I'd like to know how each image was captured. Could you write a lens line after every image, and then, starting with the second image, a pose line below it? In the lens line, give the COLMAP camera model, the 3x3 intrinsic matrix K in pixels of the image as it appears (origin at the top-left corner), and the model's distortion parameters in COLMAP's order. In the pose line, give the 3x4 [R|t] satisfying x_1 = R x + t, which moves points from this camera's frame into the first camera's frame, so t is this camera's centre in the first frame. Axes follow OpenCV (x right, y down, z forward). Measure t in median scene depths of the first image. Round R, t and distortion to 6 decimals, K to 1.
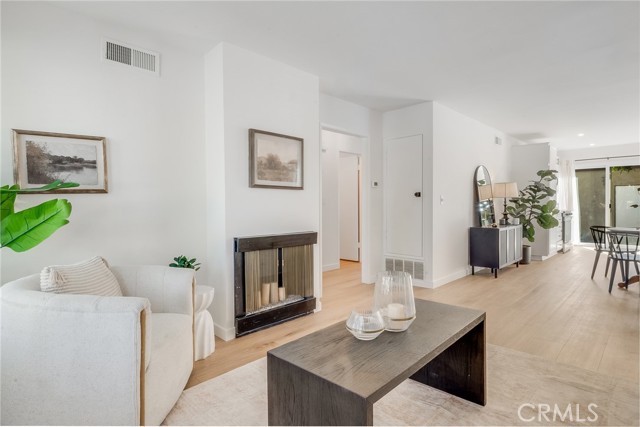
lens RADIAL K [[336.6, 0, 319.5], [0, 336.6, 208.7], [0, 0, 1]] dist [-0.003566, -0.001375]
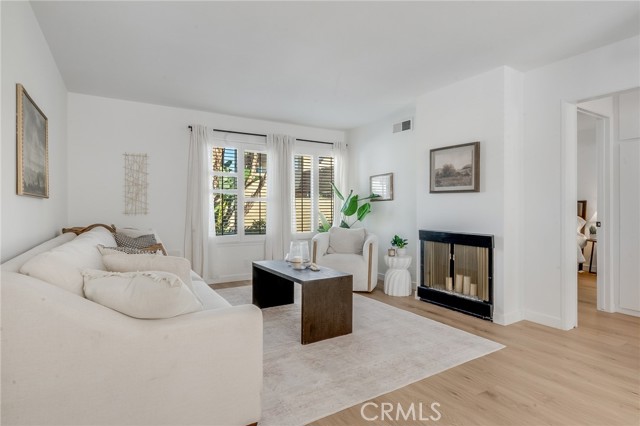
lens RADIAL K [[336.6, 0, 319.5], [0, 336.6, 208.2], [0, 0, 1]] dist [-0.003566, -0.001375]
pose [[-0.255326, 0.013569, -0.966760, 1.129195], [-0.016052, 0.999704, 0.018271, -0.020102], [0.966722, 0.020183, -0.255033, 0.858276]]
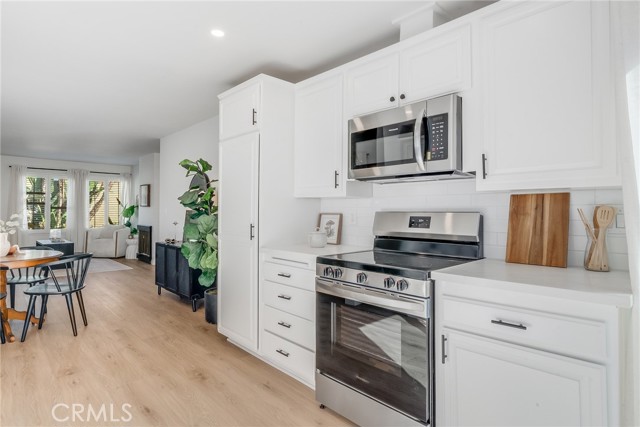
lens RADIAL K [[348.6, 0, 319.1], [0, 348.6, 208.0], [0, 0, 1]] dist [-0.001643, -0.000536]
pose [[-0.042625, 0.004856, -0.999079, 2.395485], [-0.021693, 0.999748, 0.005784, -0.090742], [0.998856, 0.021919, -0.042509, 2.403647]]
